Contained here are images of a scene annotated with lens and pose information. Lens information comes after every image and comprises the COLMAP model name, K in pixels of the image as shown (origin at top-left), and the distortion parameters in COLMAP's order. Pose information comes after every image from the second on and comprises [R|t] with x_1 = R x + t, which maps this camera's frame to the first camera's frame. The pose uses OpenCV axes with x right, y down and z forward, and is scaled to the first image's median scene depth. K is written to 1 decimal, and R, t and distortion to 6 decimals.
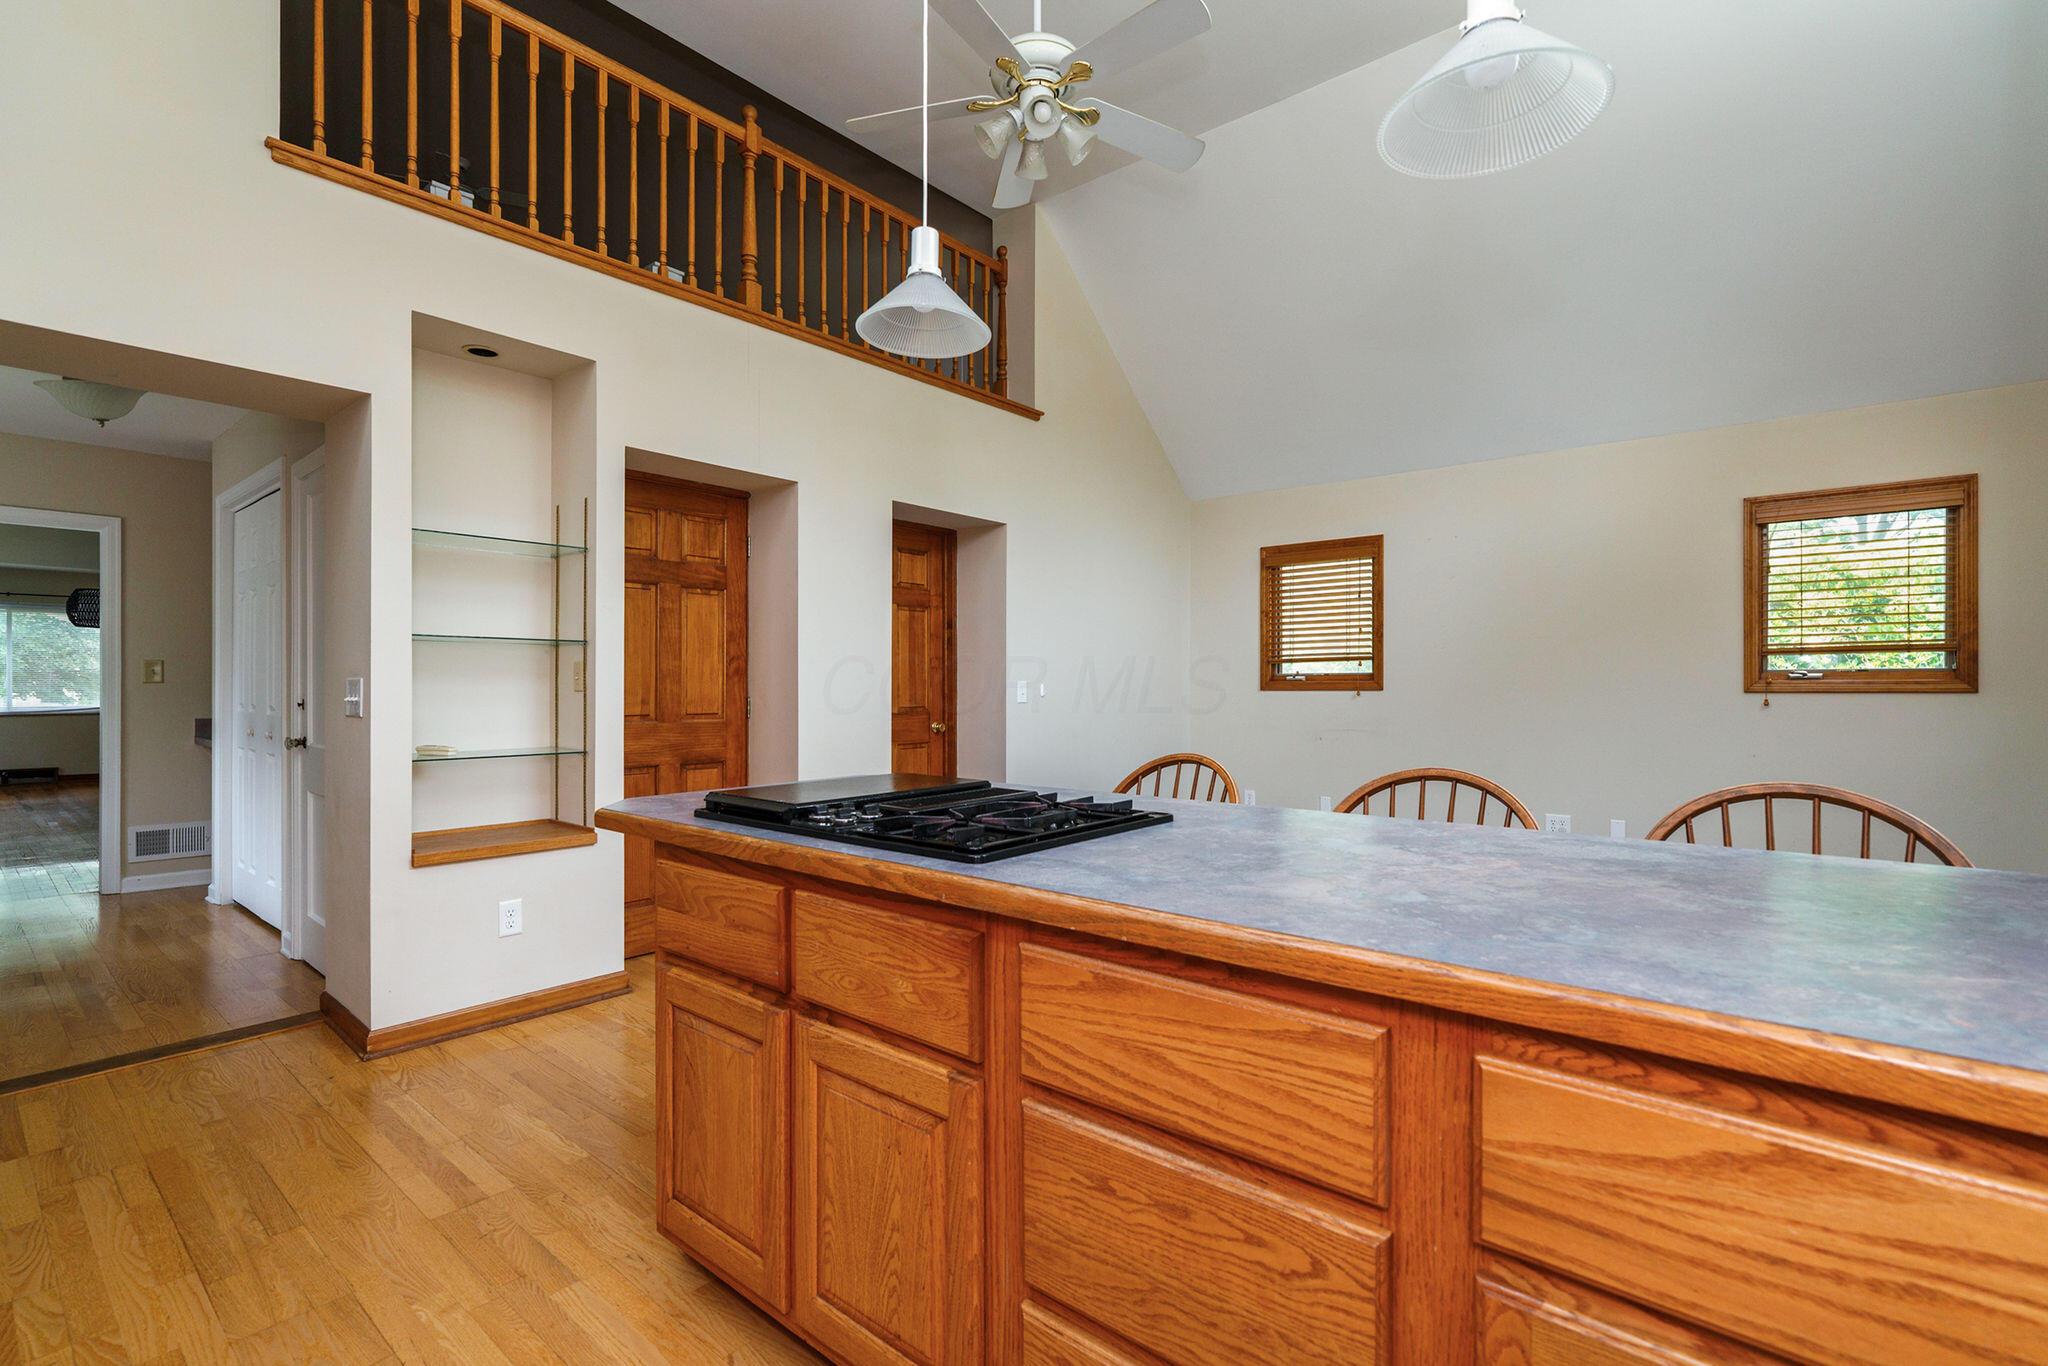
lens RADIAL K [[936.0, 0, 1024.0], [0, 936.0, 683.0], [0, 0, 1]] dist [-0.002215, -0.000235]
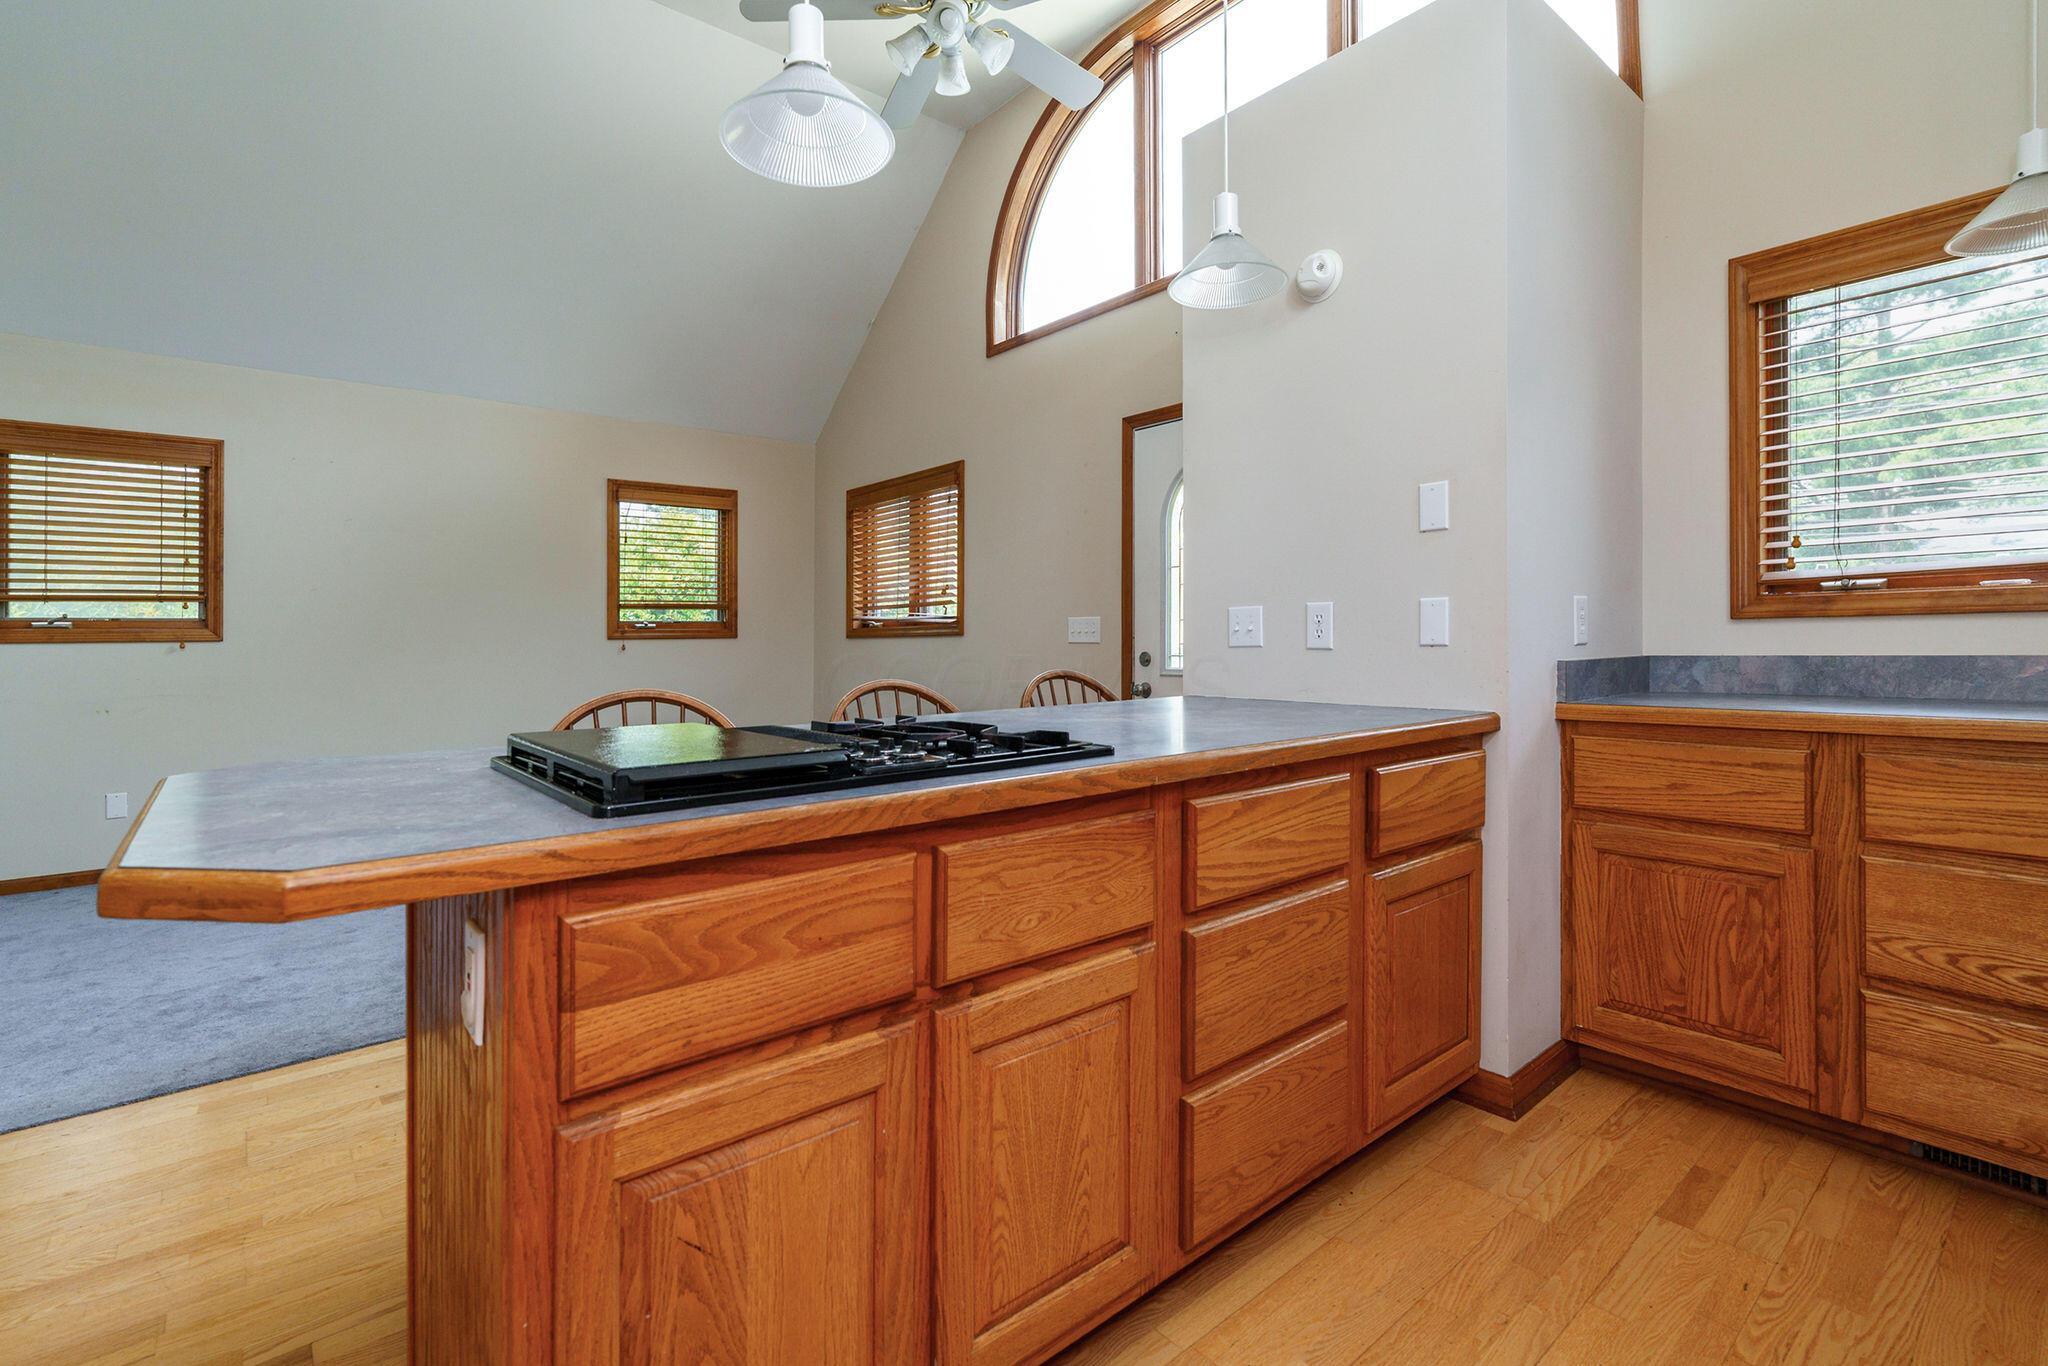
lens RADIAL K [[938.0, 0, 1021.7], [0, 938.0, 644.2], [0, 0, 1]] dist [-0.000852, -0.000215]
pose [[0.166911, -0.005442, 0.985957, -0.370087], [0.010614, 0.999937, 0.003723, 0.019783], [-0.985915, 0.009843, 0.166959, 0.300990]]
